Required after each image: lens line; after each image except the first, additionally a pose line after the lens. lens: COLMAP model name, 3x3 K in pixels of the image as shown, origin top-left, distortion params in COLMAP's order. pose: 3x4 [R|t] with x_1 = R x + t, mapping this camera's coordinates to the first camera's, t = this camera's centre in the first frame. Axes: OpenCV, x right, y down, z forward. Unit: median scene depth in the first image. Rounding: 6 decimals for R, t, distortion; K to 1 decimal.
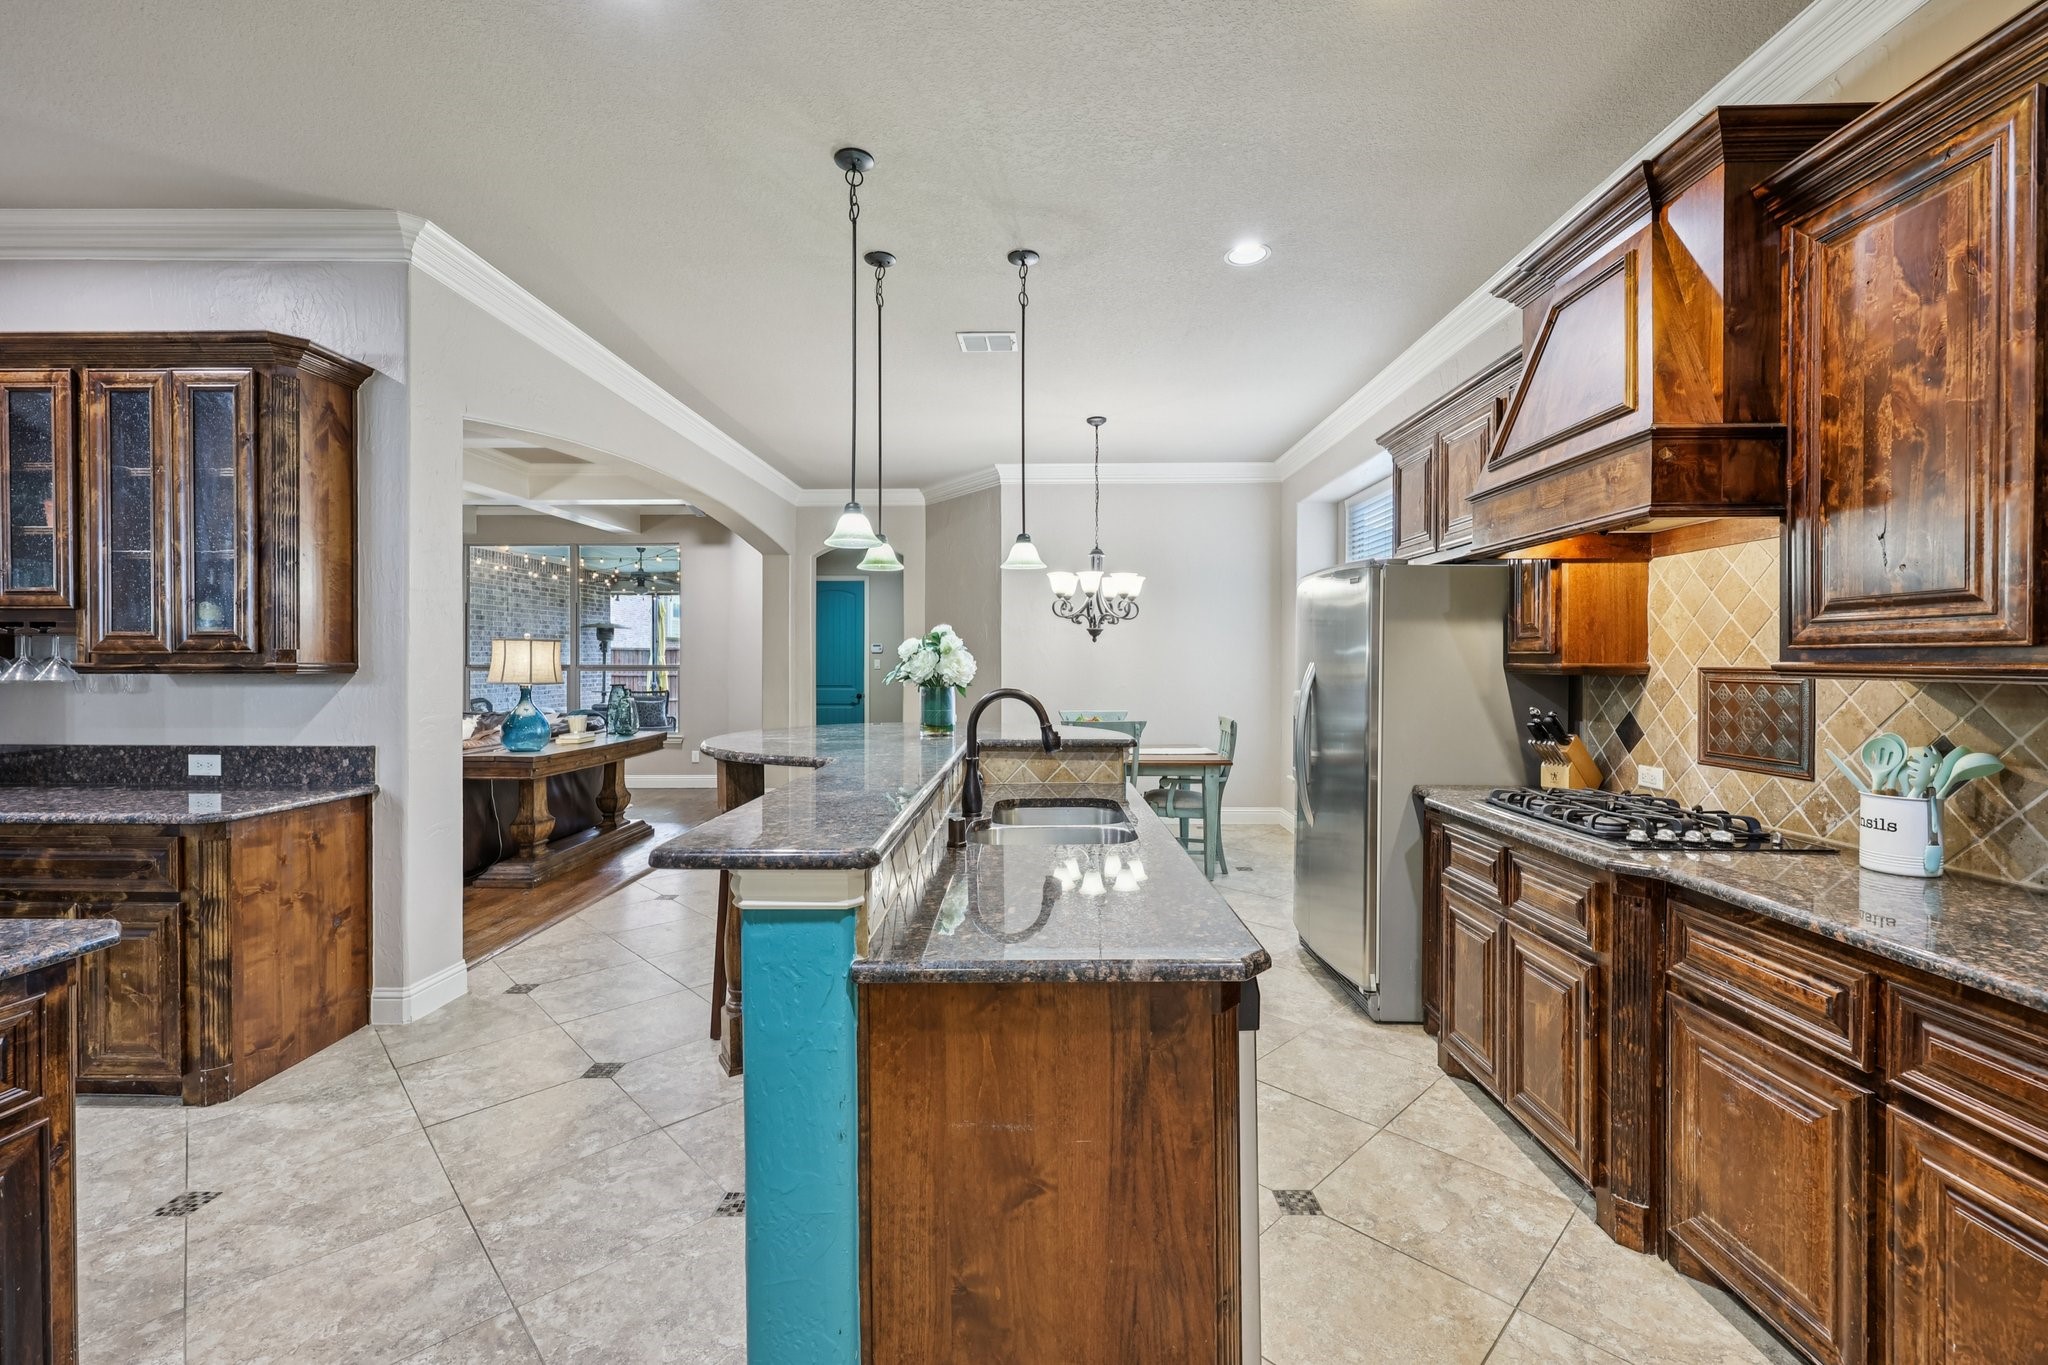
lens RADIAL K [[856.0, 0, 1018.9], [0, 856.0, 672.4], [0, 0, 1]] dist [0.003286, 0.000401]
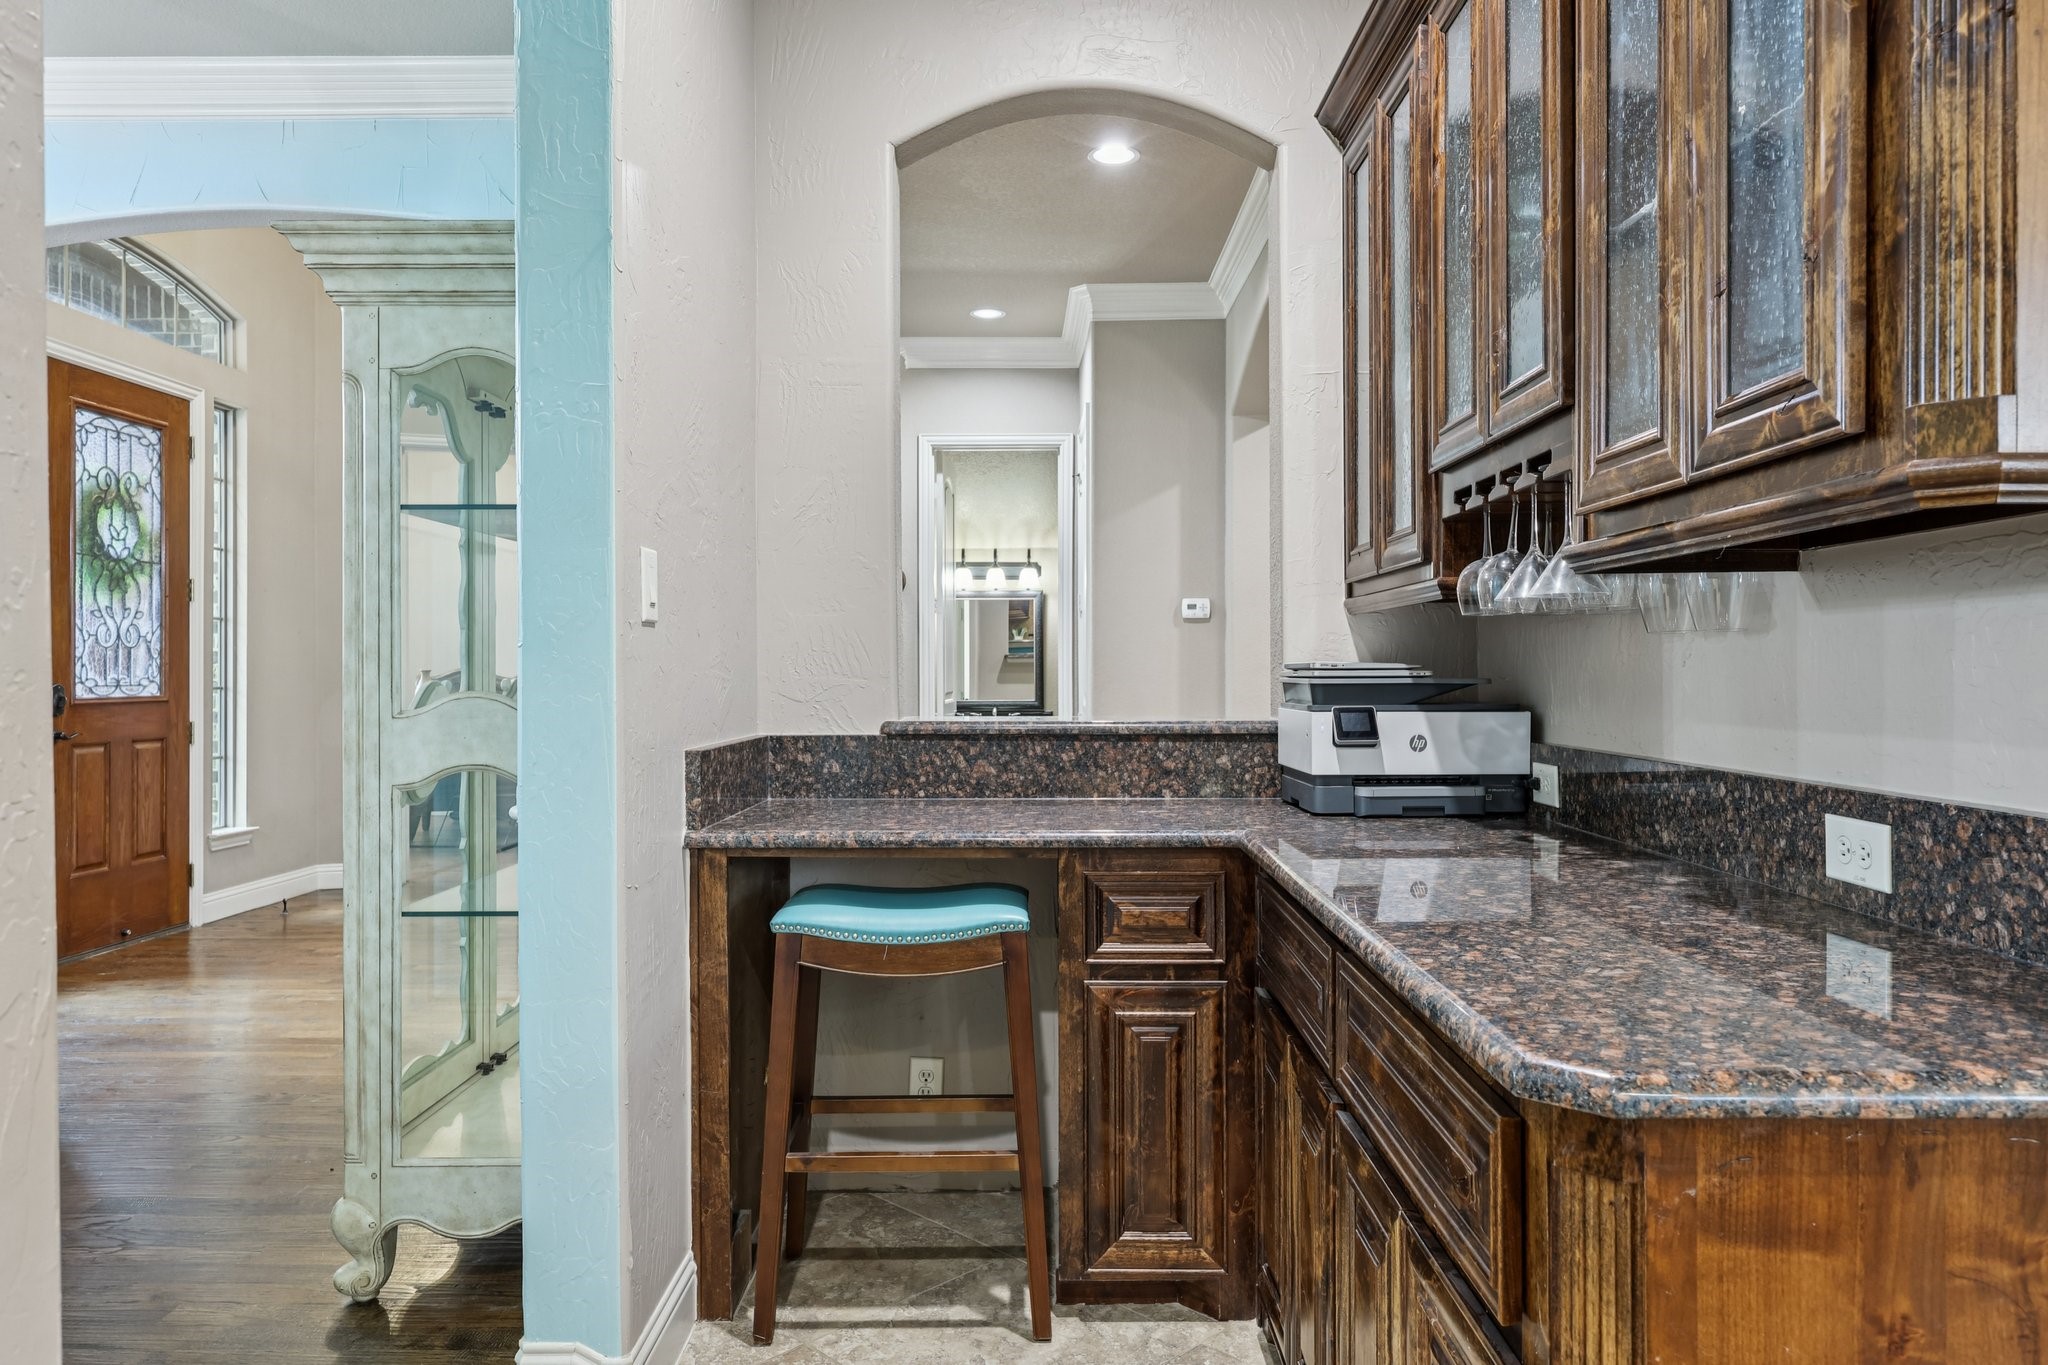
lens RADIAL K [[1349.3, 0, 1022.5], [0, 1349.3, 676.0], [0, 0, 1]] dist [-0.005334, 0.006401]
pose [[0.021092, 0.003236, -0.999772, -0.457398], [-0.007284, 0.999969, 0.003083, 0.043698], [0.999751, 0.007218, 0.021115, 0.681465]]
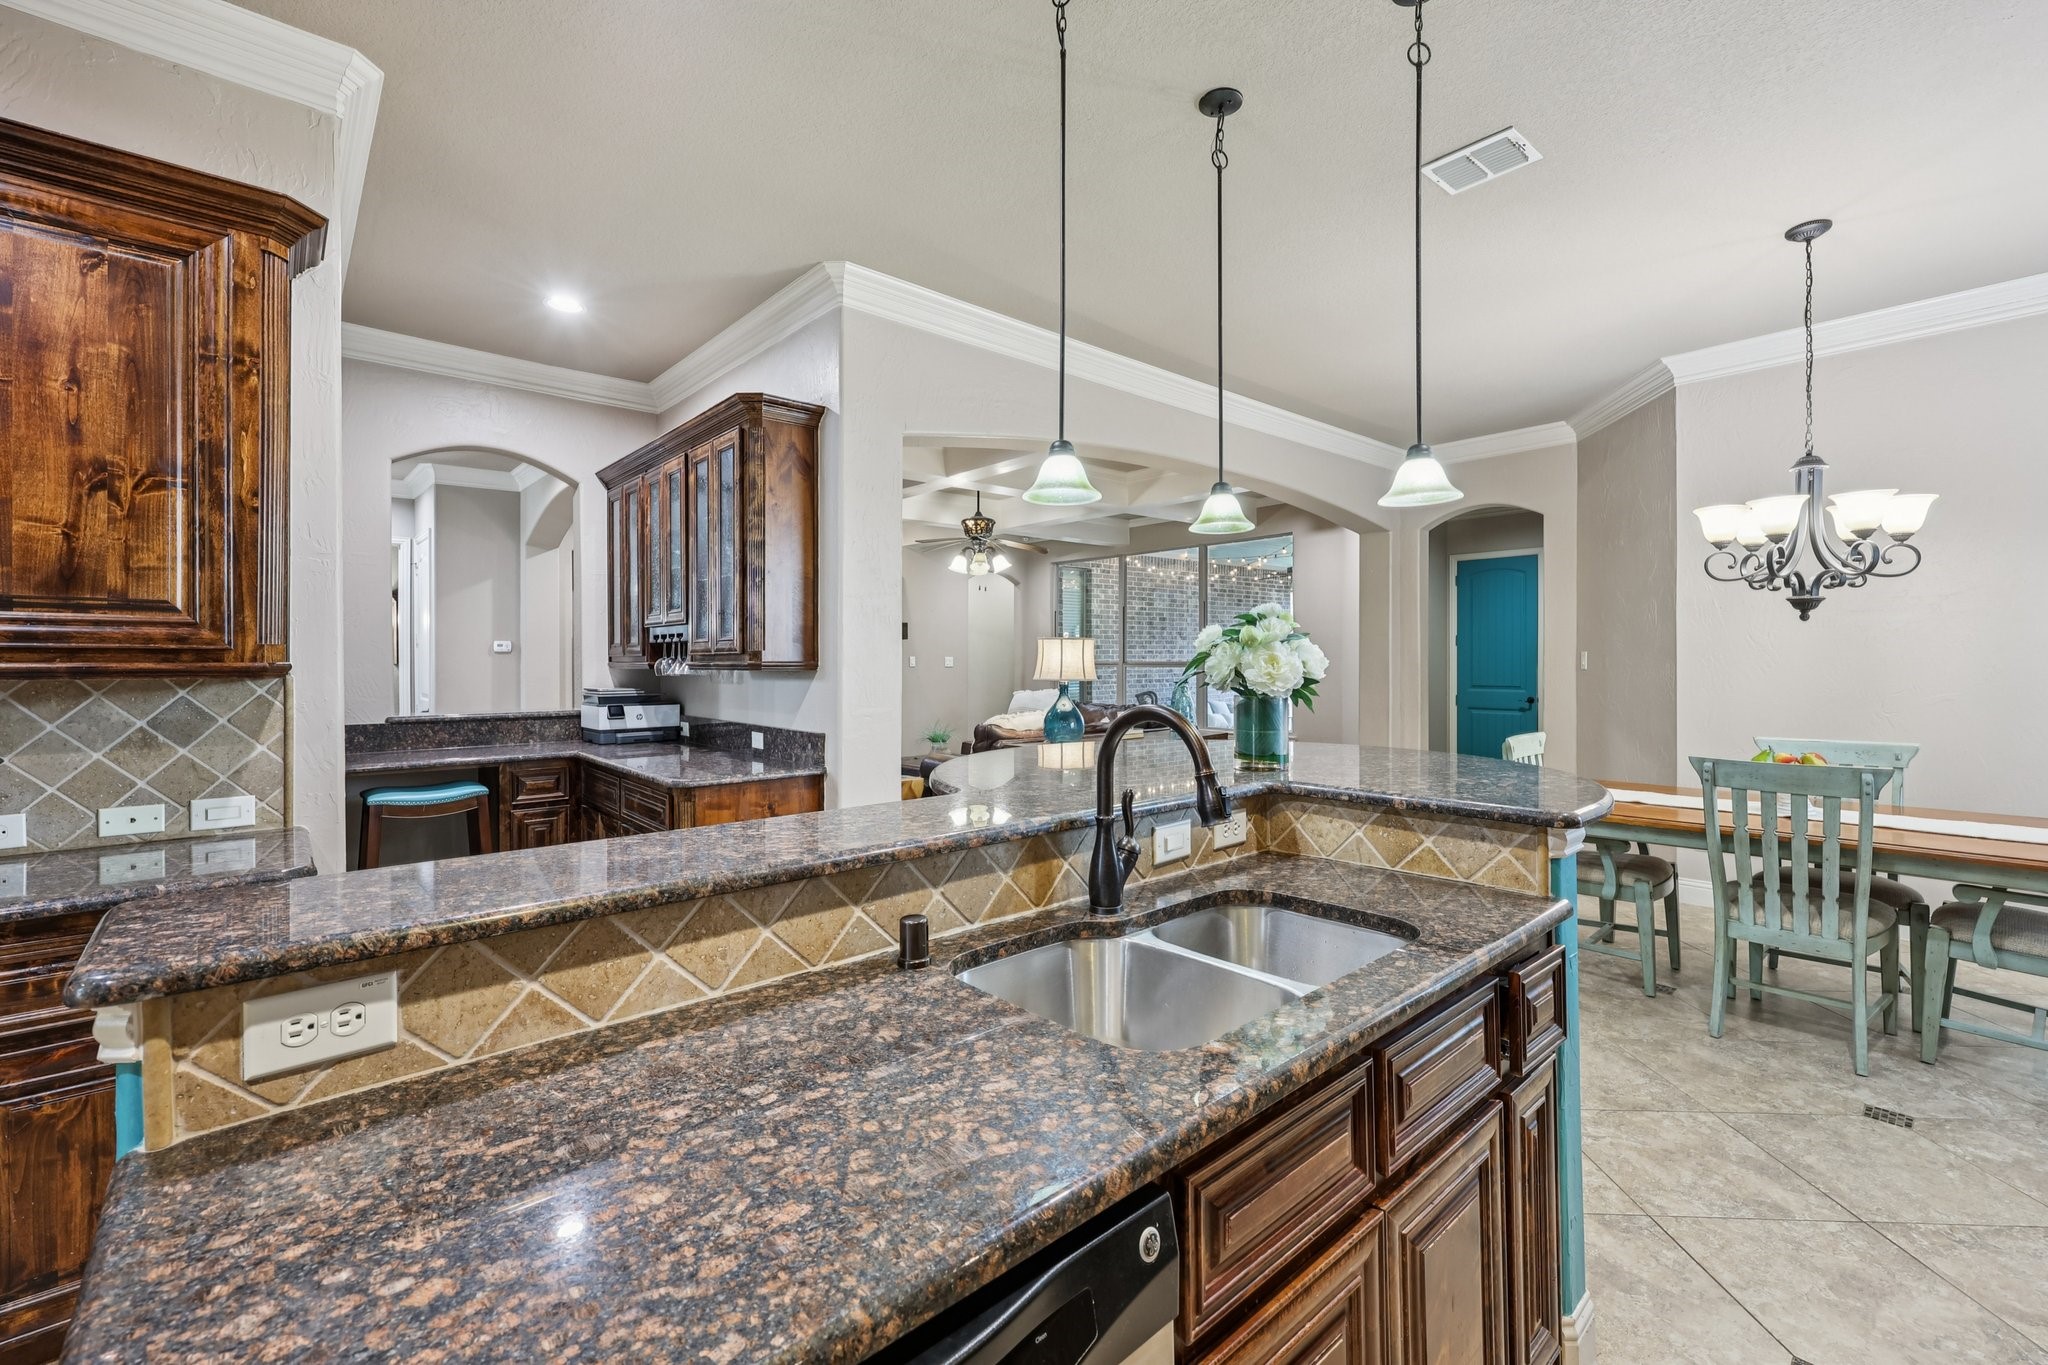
lens RADIAL K [[856.0, 0, 1017.8], [0, 856.0, 663.0], [0, 0, 1]] dist [0.003286, 0.000401]
pose [[0.679126, -0.000023, -0.734021, 0.270110], [-0.004140, 0.999984, -0.003861, -0.005432], [0.734010, 0.005661, 0.679115, 0.409267]]
